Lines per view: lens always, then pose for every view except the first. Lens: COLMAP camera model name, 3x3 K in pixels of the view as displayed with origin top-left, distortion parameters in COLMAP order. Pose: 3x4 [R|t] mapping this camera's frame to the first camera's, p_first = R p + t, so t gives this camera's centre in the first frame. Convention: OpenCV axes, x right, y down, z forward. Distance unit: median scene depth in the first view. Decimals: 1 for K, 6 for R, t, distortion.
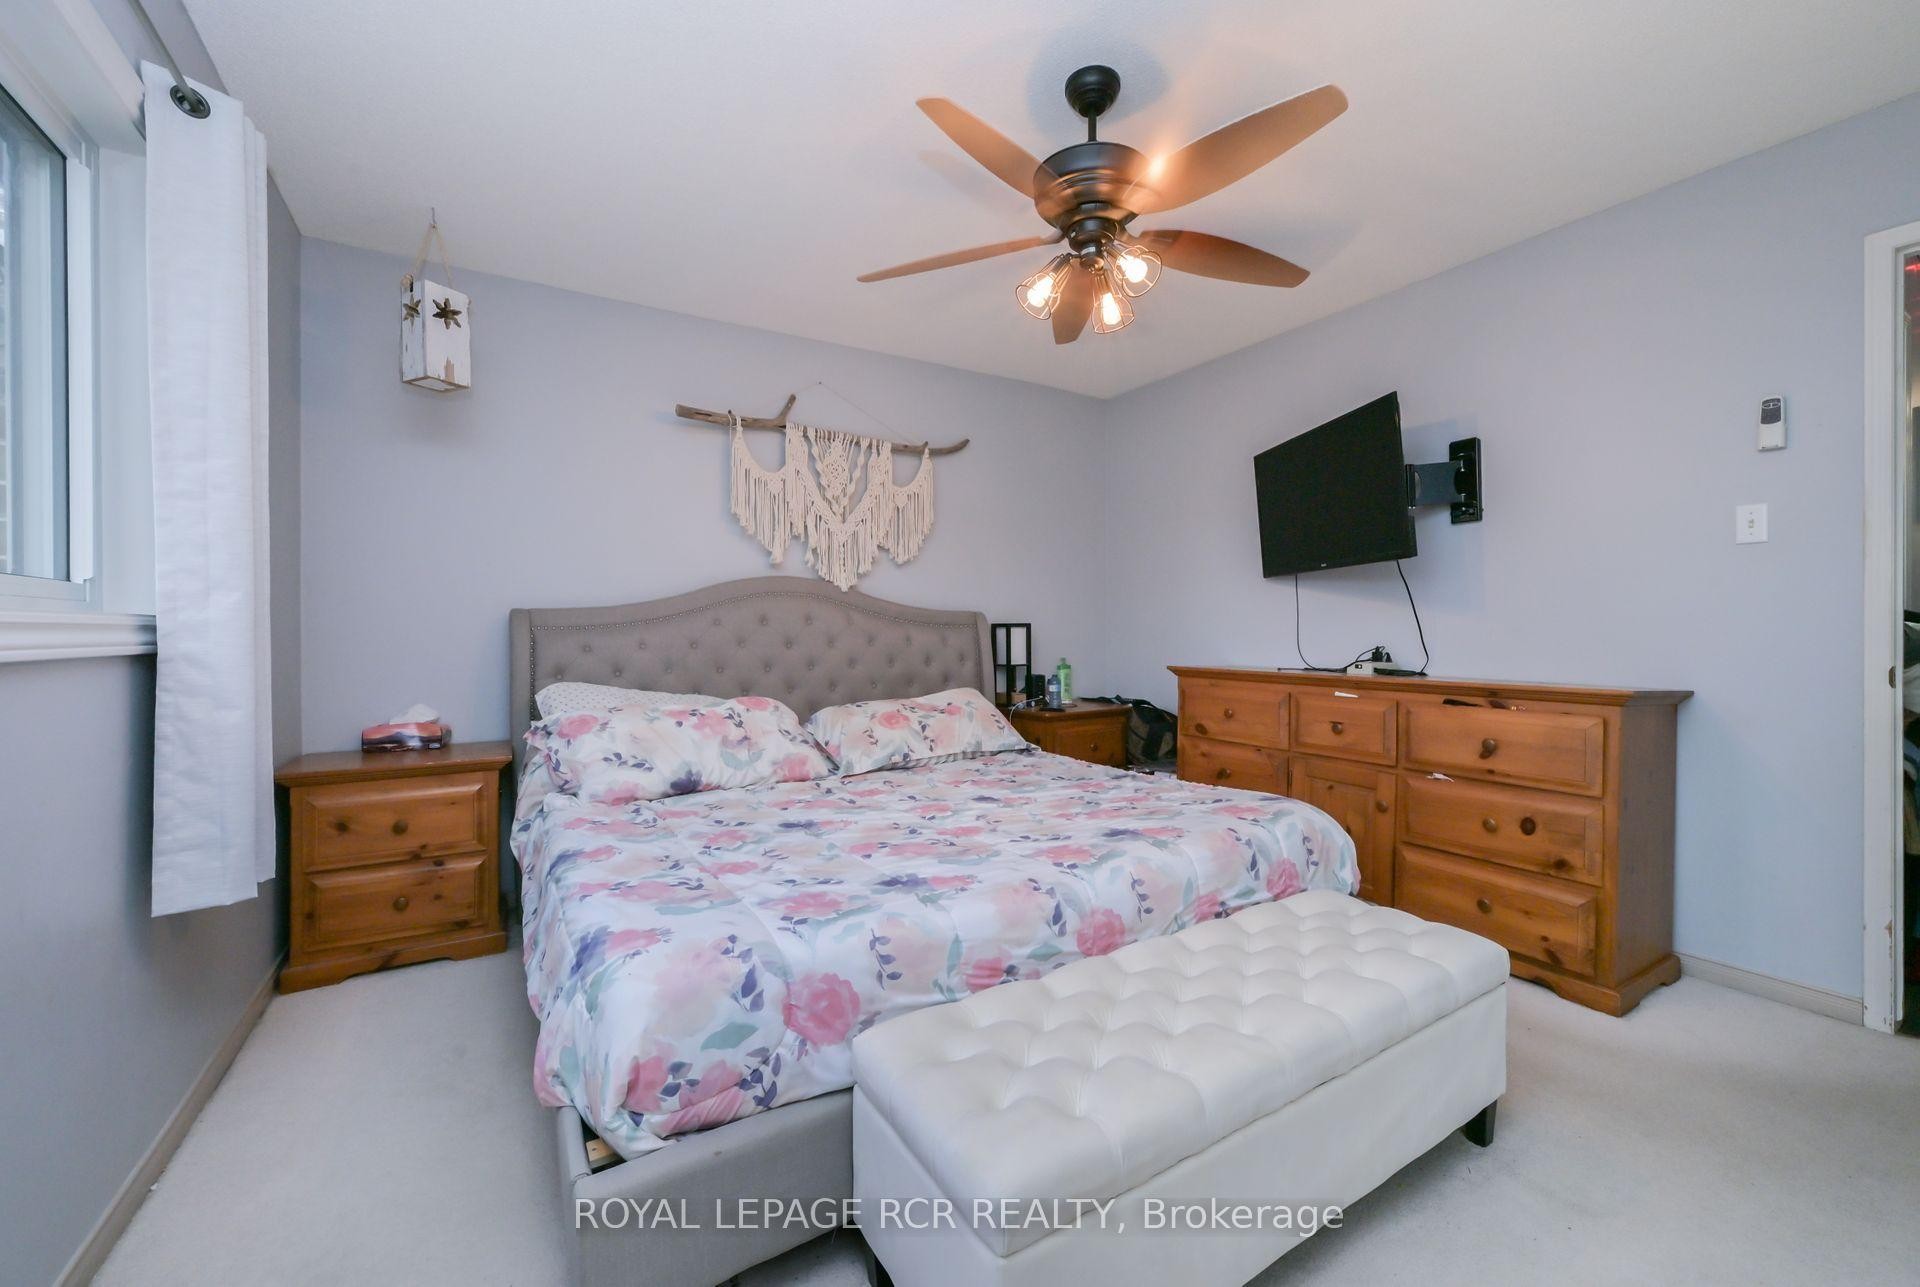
lens RADIAL K [[743.6, 0, 960.3], [0, 743.6, 638.3], [0, 0, 1]] dist [-0.000670, -0.000198]
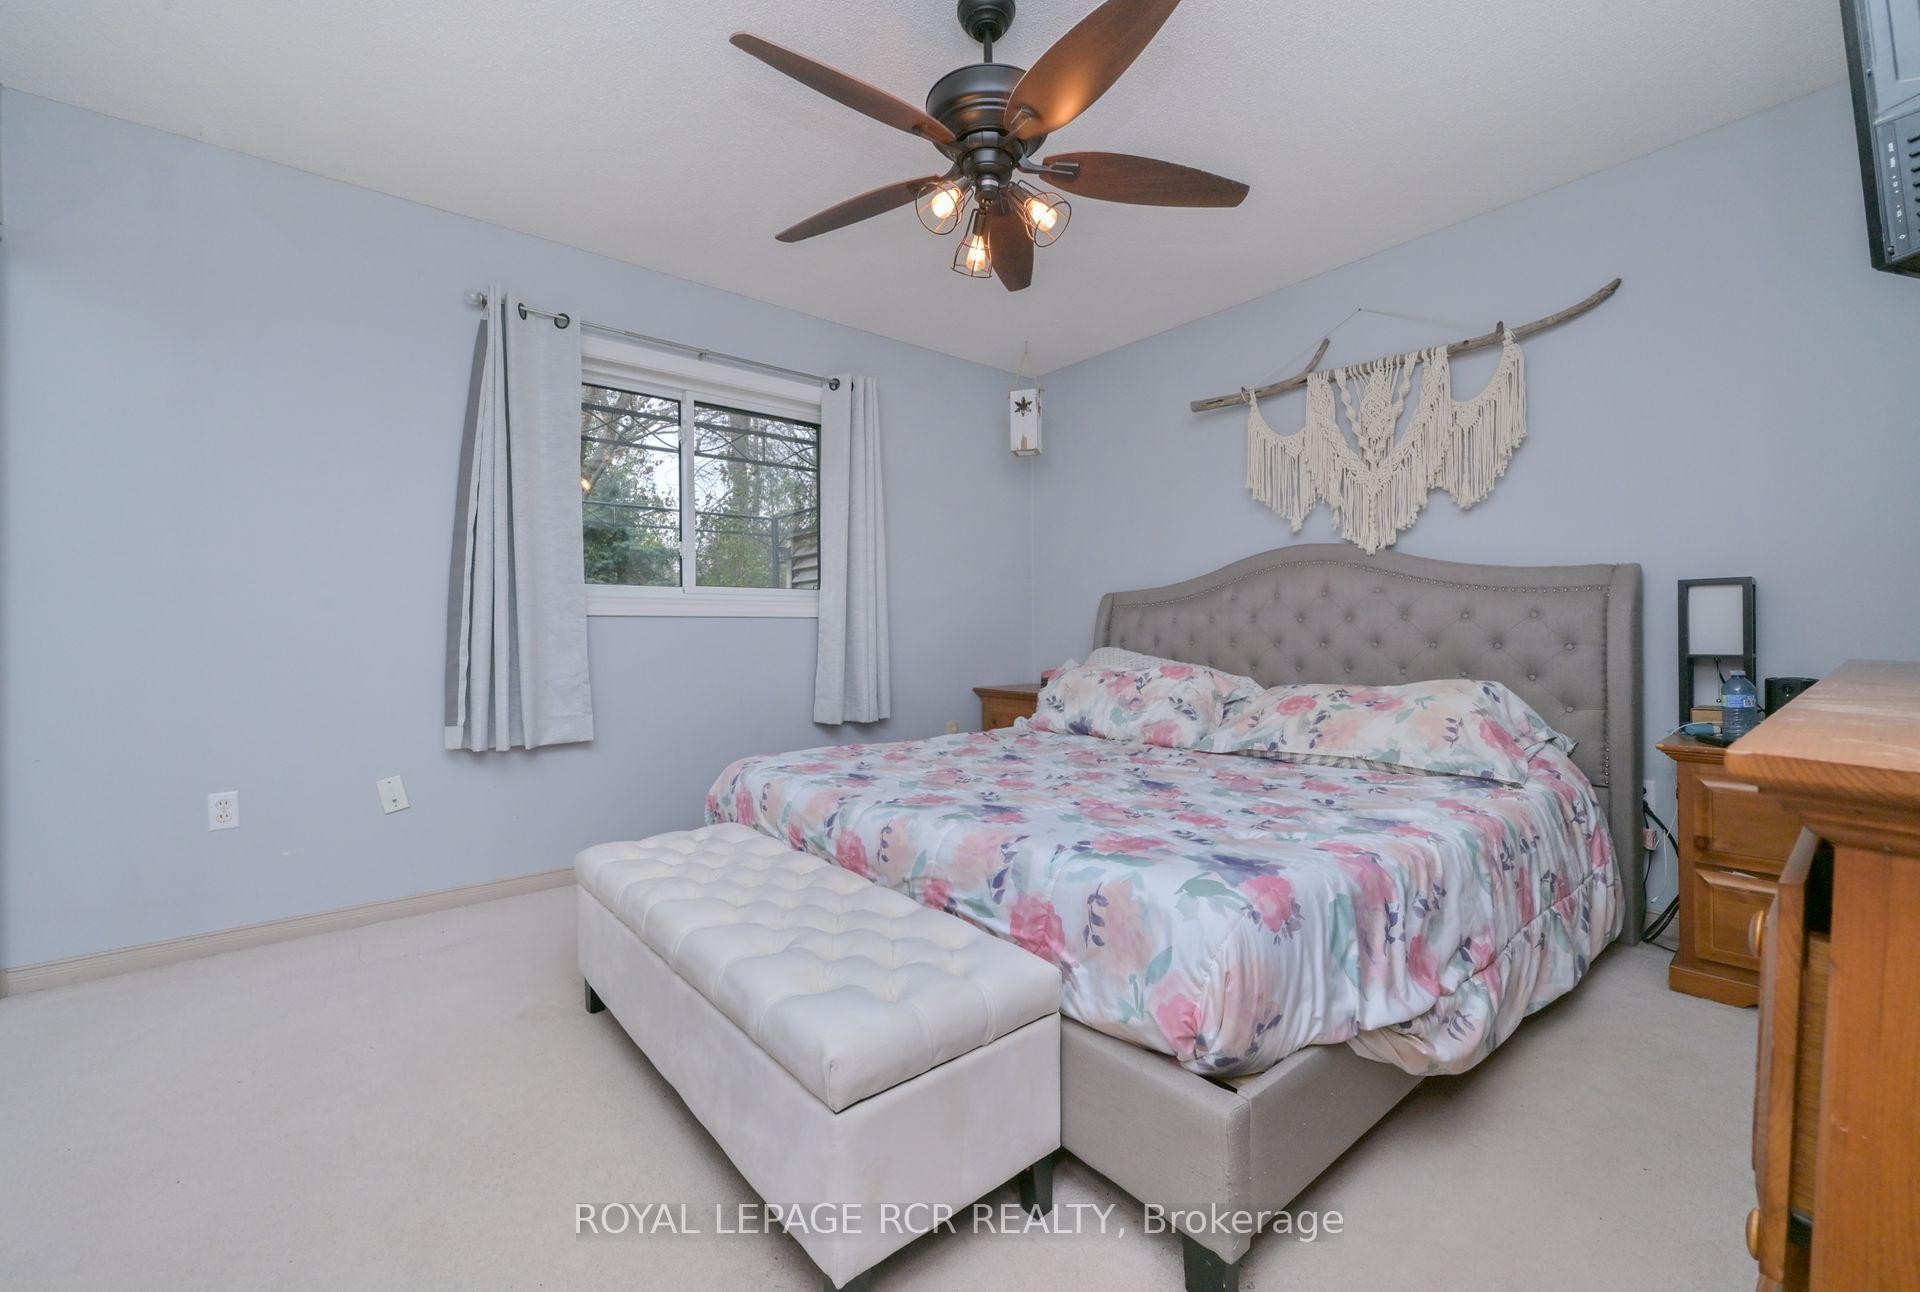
lens RADIAL K [[789.2, 0, 1018.9], [0, 789.2, 641.9], [0, 0, 1]] dist [-0.001223, 0.000019]
pose [[0.178953, 0.018063, -0.983692, 0.712017], [-0.004100, 0.999836, 0.017614, 0.023023], [0.983849, 0.000881, 0.178998, 0.515045]]
